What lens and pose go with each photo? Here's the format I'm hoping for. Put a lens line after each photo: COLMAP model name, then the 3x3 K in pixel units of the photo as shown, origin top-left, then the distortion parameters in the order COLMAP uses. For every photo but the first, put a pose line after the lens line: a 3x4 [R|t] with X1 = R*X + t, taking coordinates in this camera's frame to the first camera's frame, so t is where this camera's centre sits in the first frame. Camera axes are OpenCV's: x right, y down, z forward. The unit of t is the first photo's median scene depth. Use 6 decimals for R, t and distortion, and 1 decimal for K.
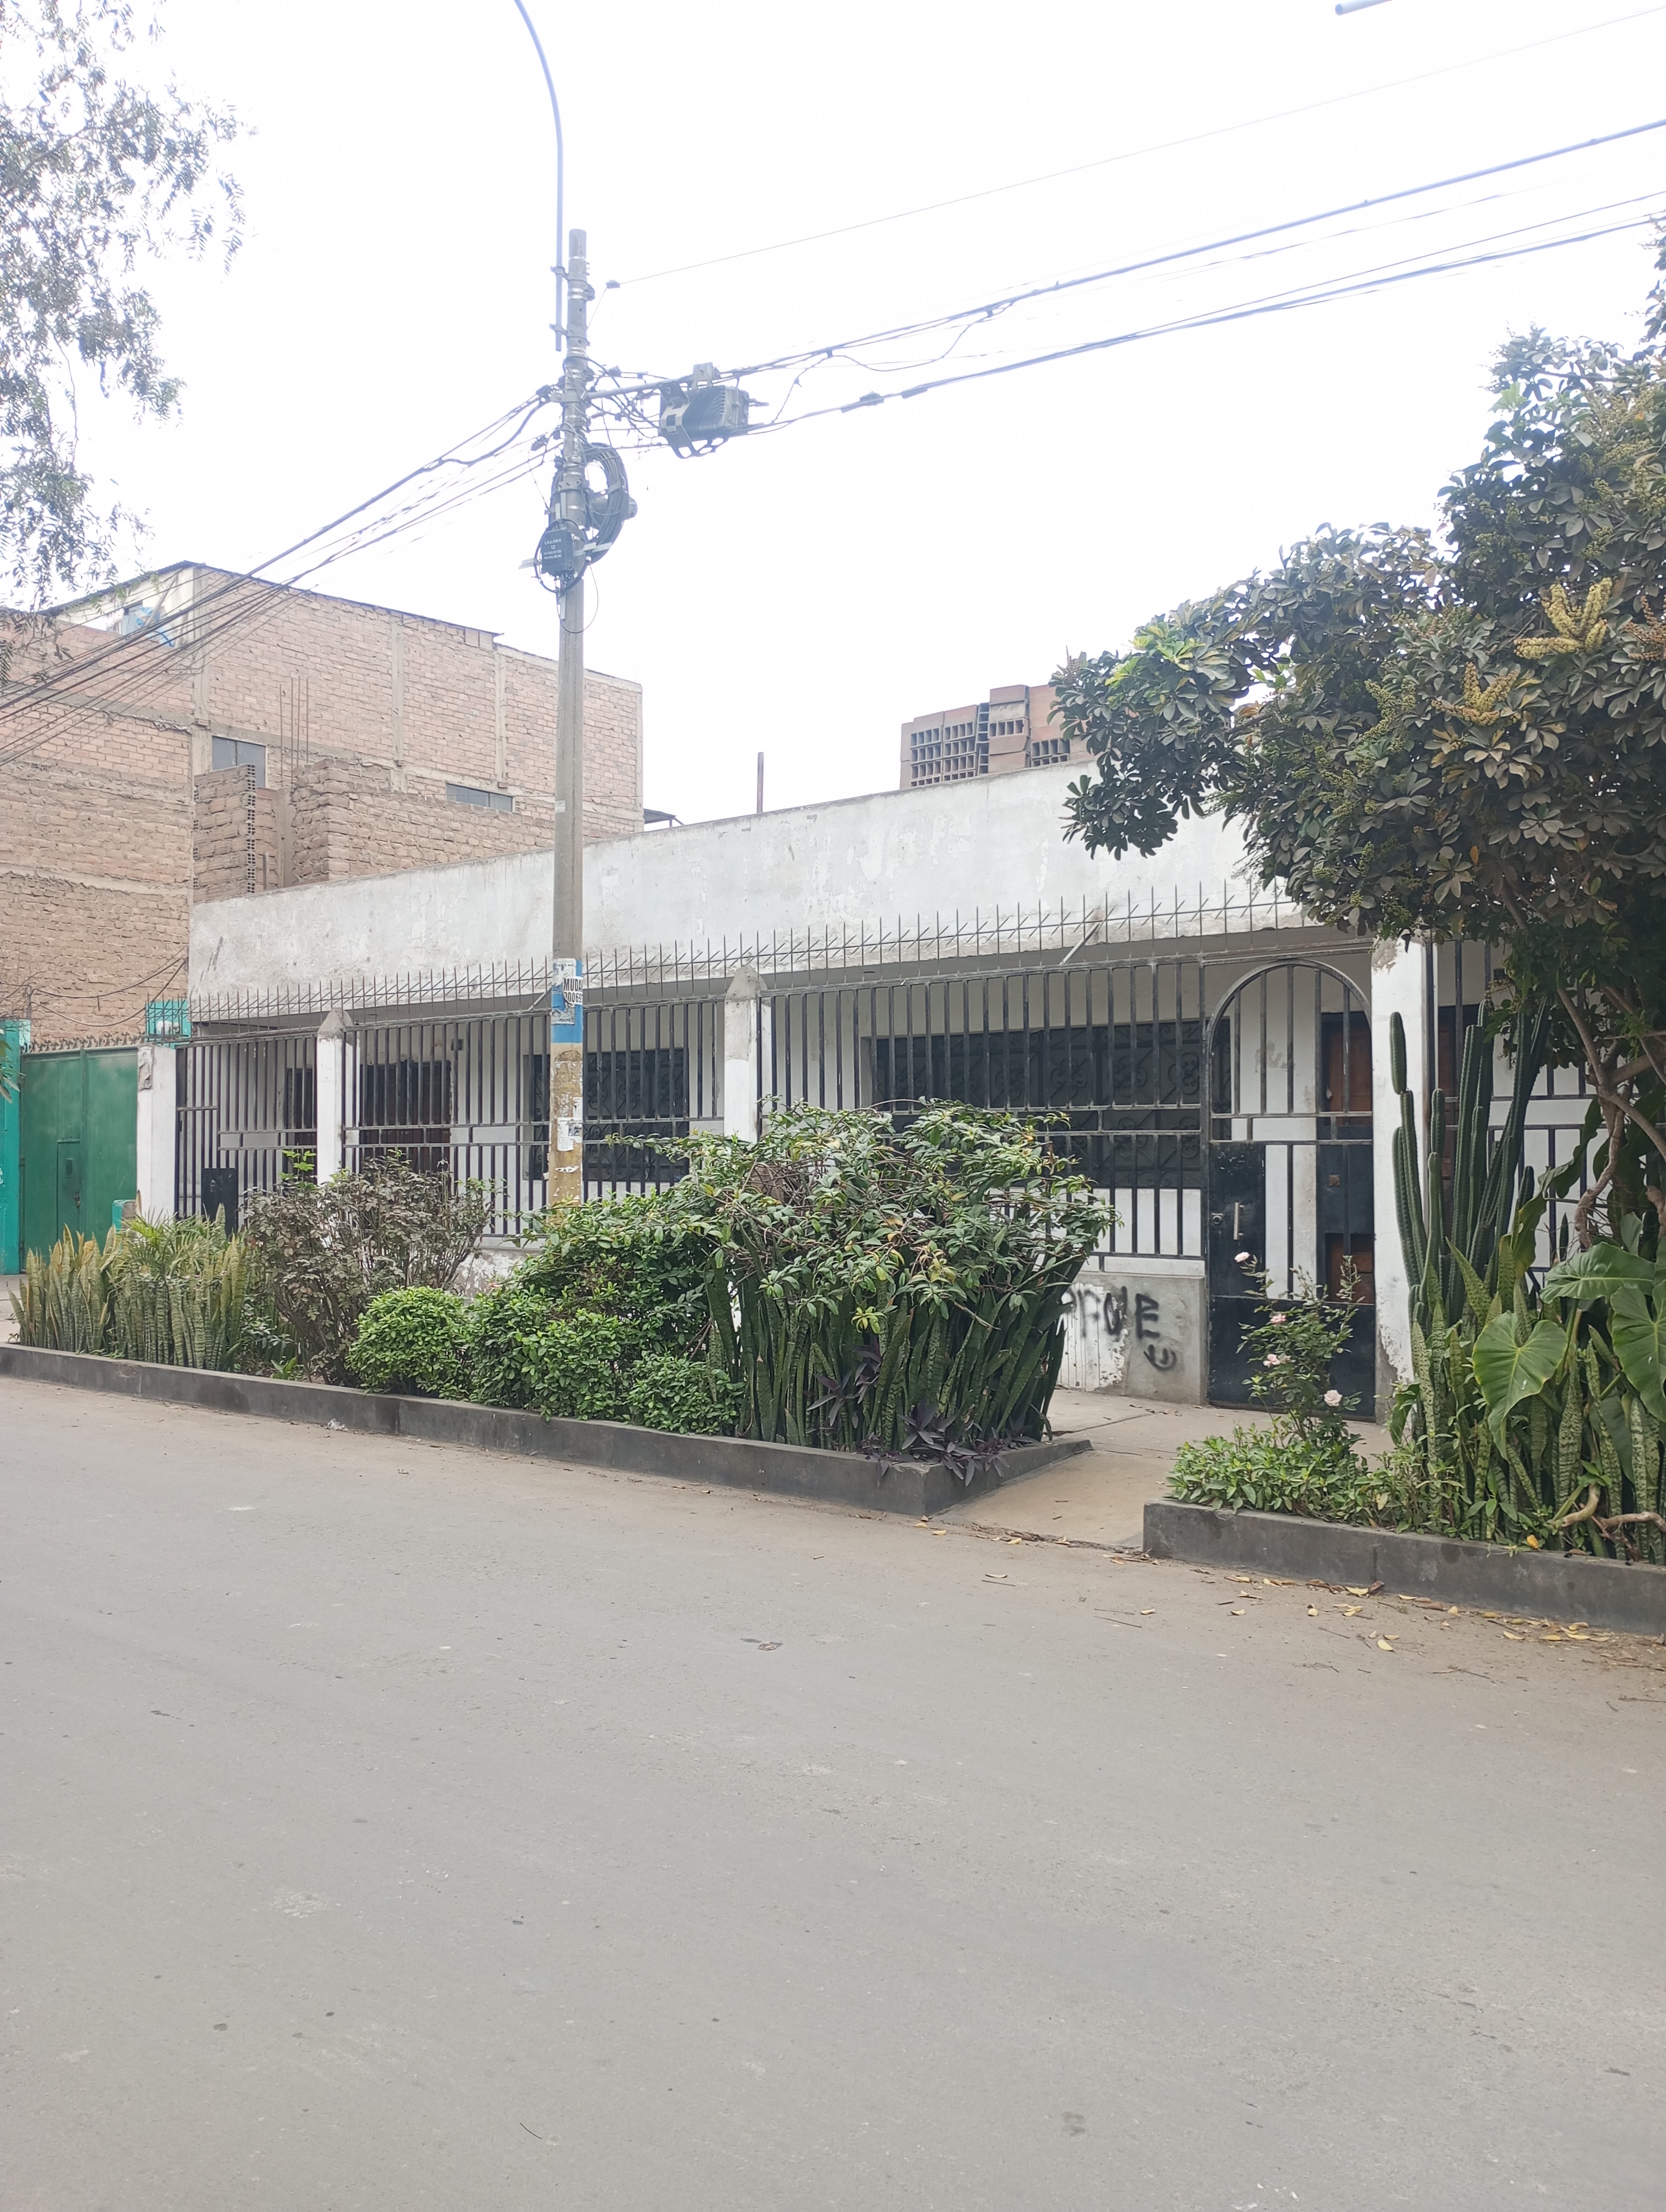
lens RADIAL K [[1824.0, 0, 835.3], [0, 1824.0, 1105.6], [0, 0, 1]] dist [0.009316, 0.004072]
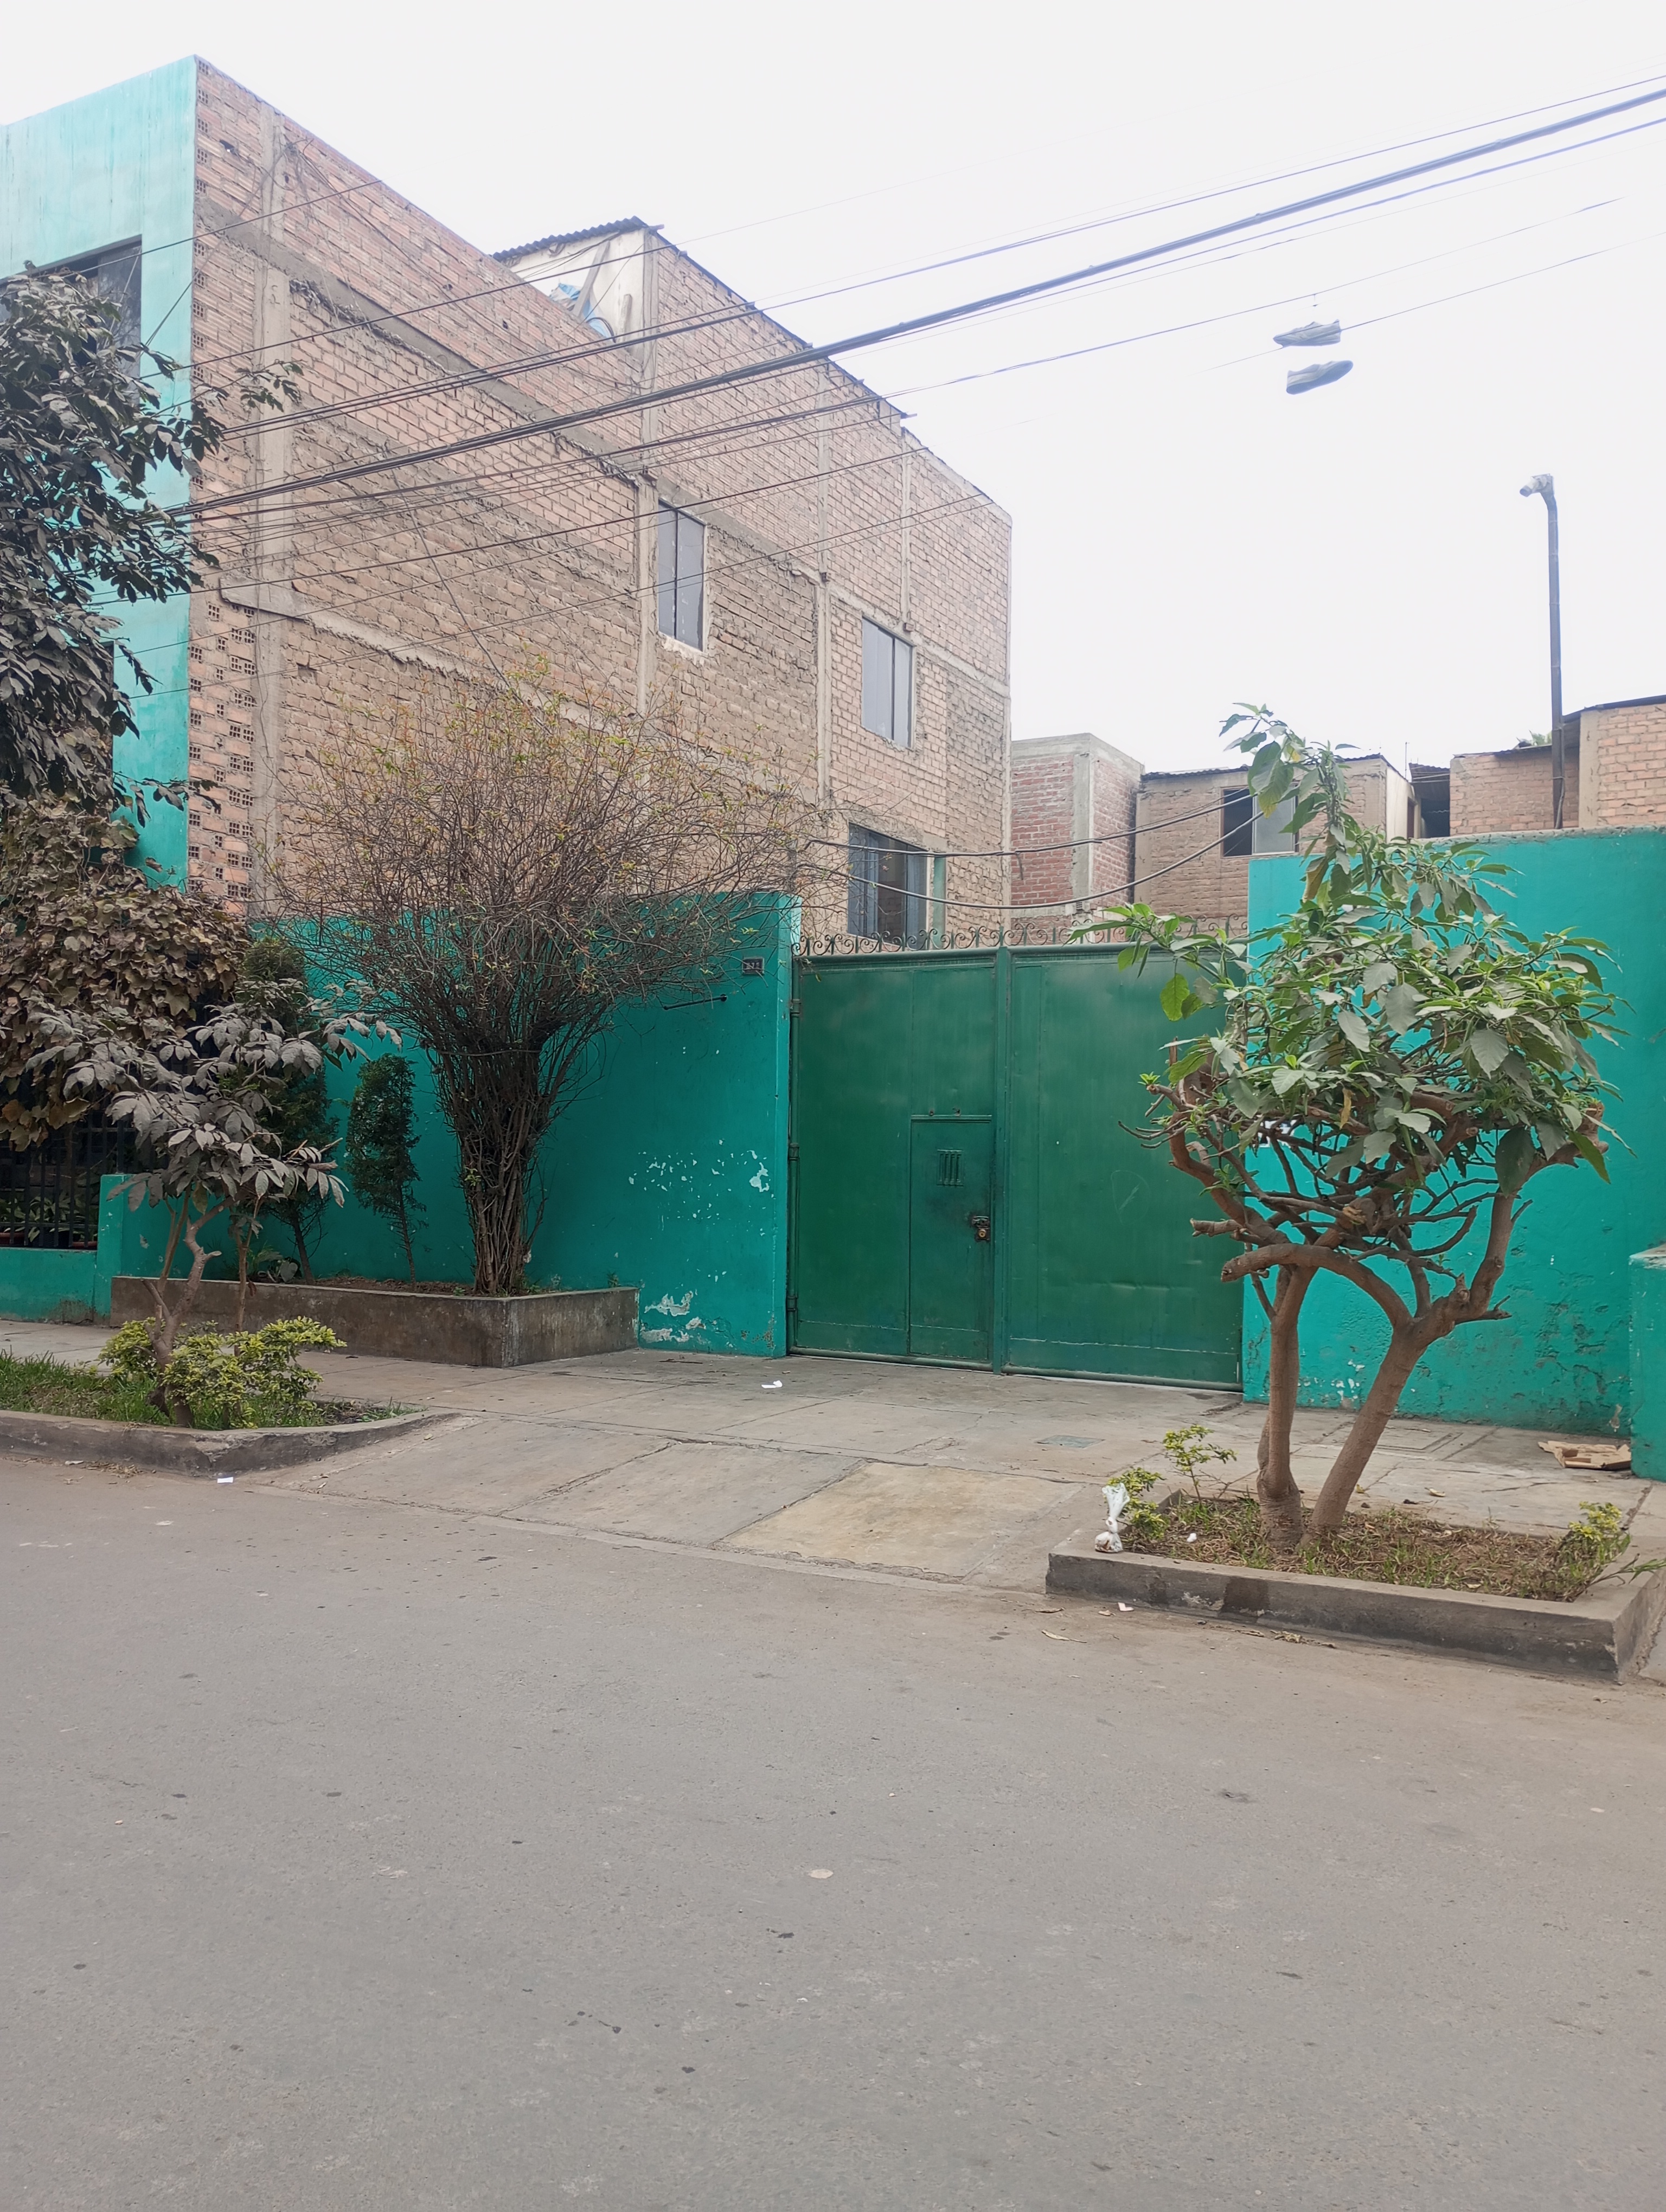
lens RADIAL K [[1824.0, 0, 830.9], [0, 1824.0, 1112.2], [0, 0, 1]] dist [0.009316, 0.004072]
pose [[0.979898, 0.016268, 0.198833, -0.427119], [-0.019051, 0.999745, 0.012088, 0.008979], [-0.198585, -0.015633, 0.979959, 0.361322]]
